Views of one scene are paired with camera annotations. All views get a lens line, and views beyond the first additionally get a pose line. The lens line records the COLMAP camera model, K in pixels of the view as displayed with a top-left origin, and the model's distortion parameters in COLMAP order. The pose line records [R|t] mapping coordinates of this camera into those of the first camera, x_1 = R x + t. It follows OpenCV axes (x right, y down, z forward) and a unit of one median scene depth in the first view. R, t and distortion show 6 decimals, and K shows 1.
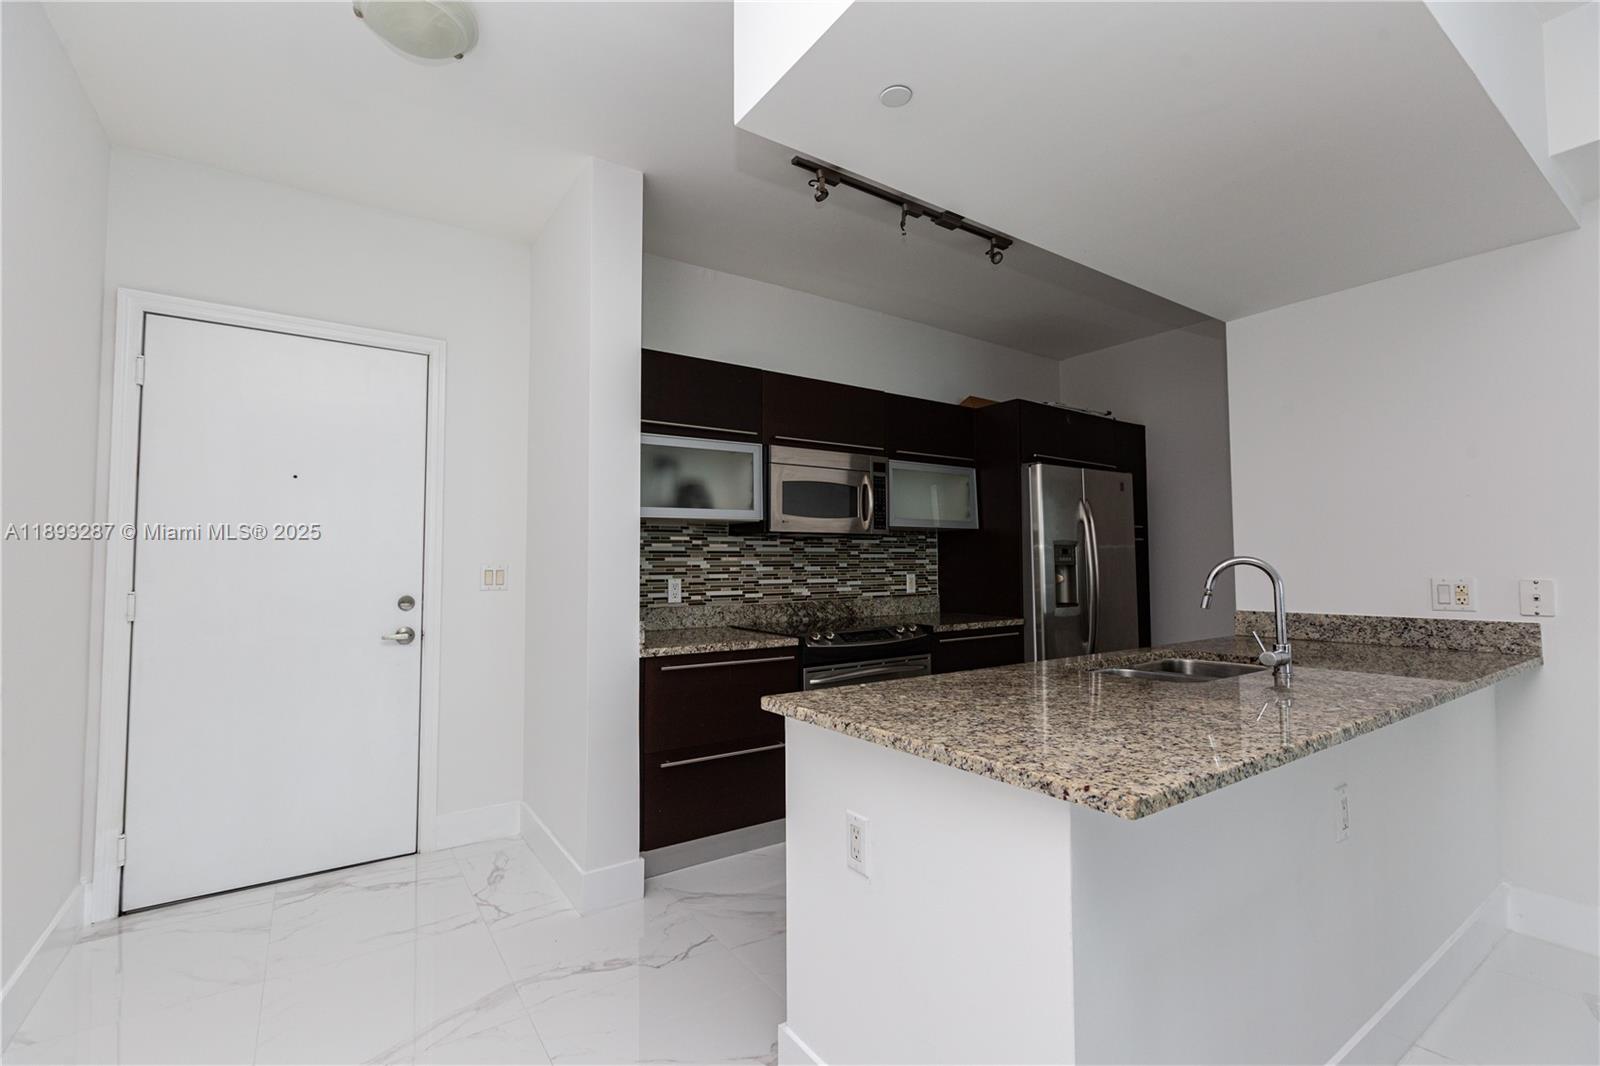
lens RADIAL K [[710.2, 0, 807.2], [0, 710.2, 525.6], [0, 0, 1]] dist [-0.000074, -0.001771]
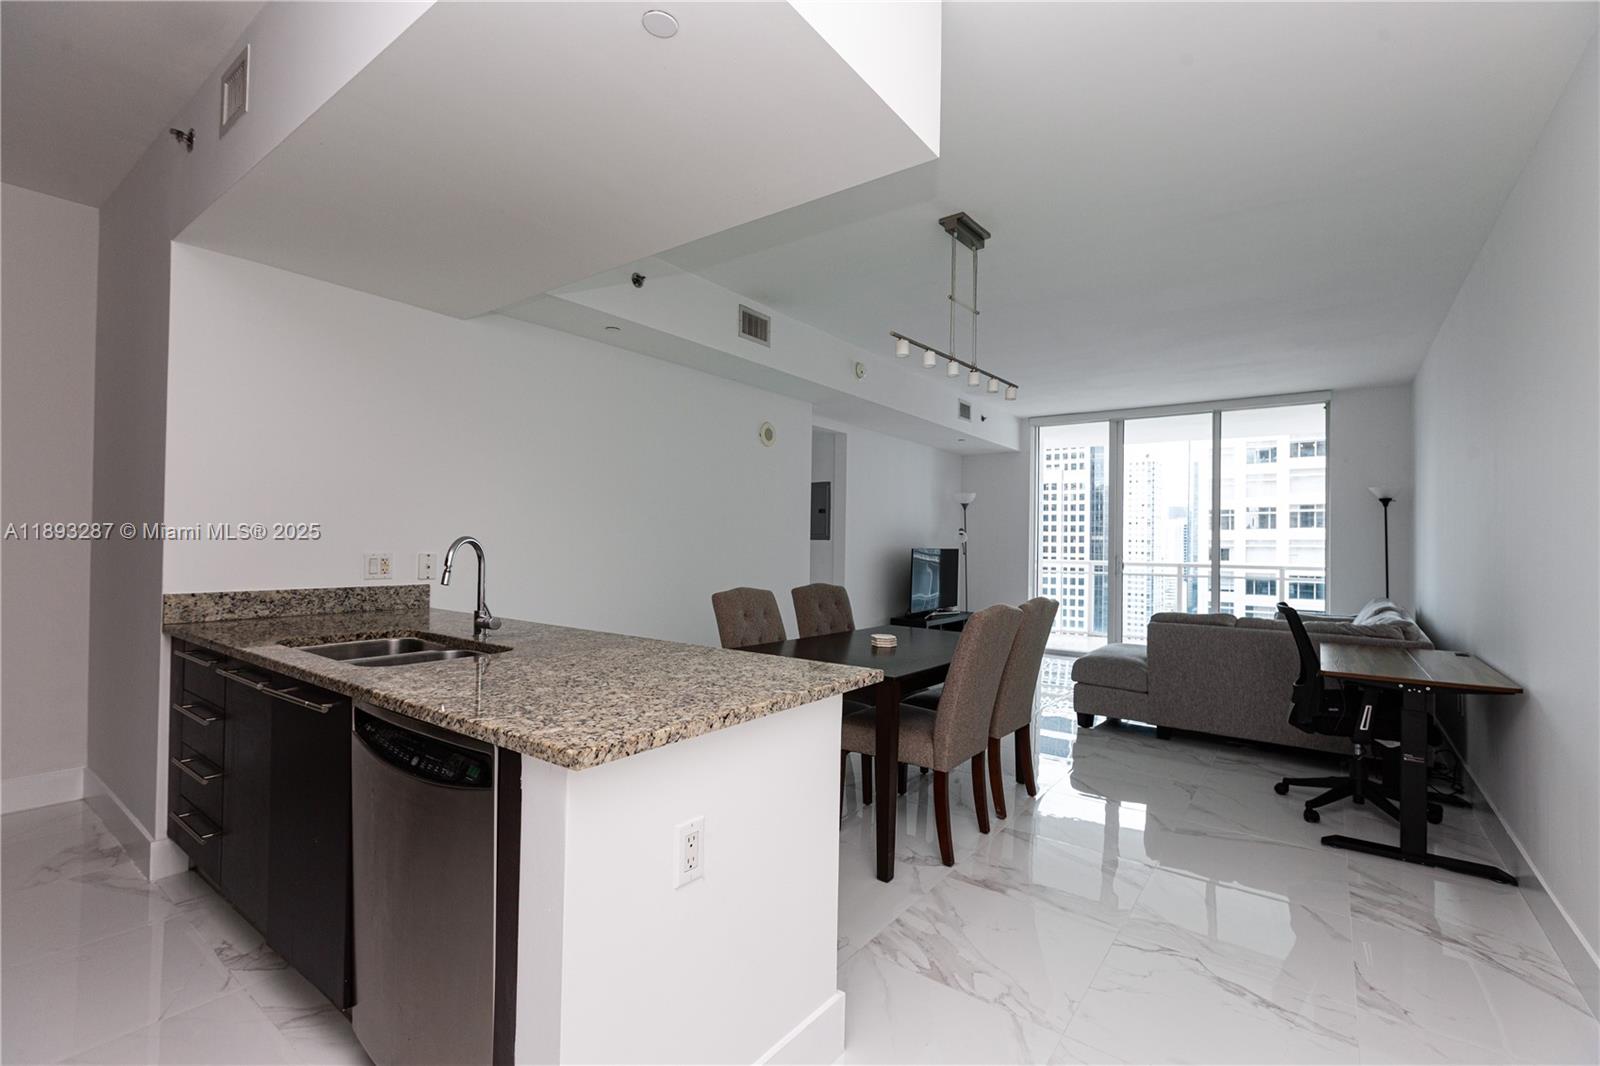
lens RADIAL K [[710.2, 0, 801.6], [0, 710.2, 532.2], [0, 0, 1]] dist [-0.000074, -0.001771]
pose [[-0.304112, 0.015848, 0.952504, -0.370545], [-0.065854, 0.997120, -0.037616, 0.027755], [-0.950357, -0.074166, -0.302192, 0.511718]]
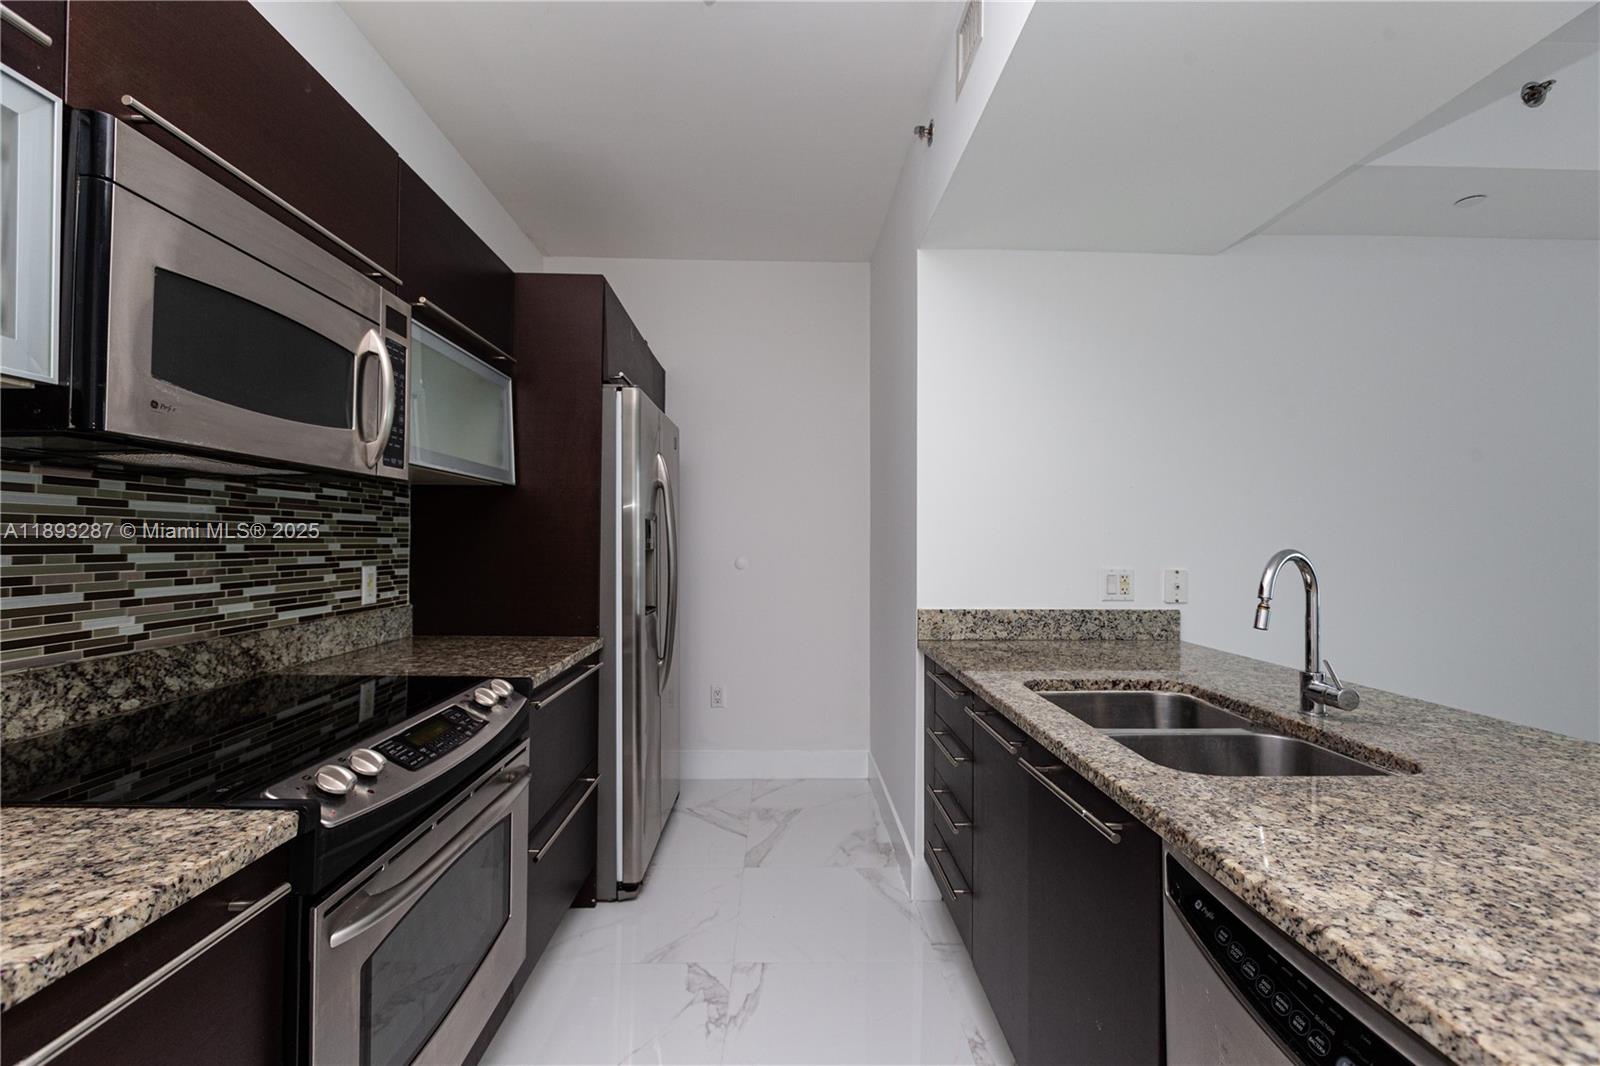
lens RADIAL K [[710.2, 0, 805.0], [0, 710.2, 532.4], [0, 0, 1]] dist [-0.000074, -0.001771]
pose [[0.551869, 0.022418, 0.833630, -0.128394], [-0.057006, 0.998314, 0.010891, 0.028765], [-0.831980, -0.053533, 0.552217, 0.616873]]
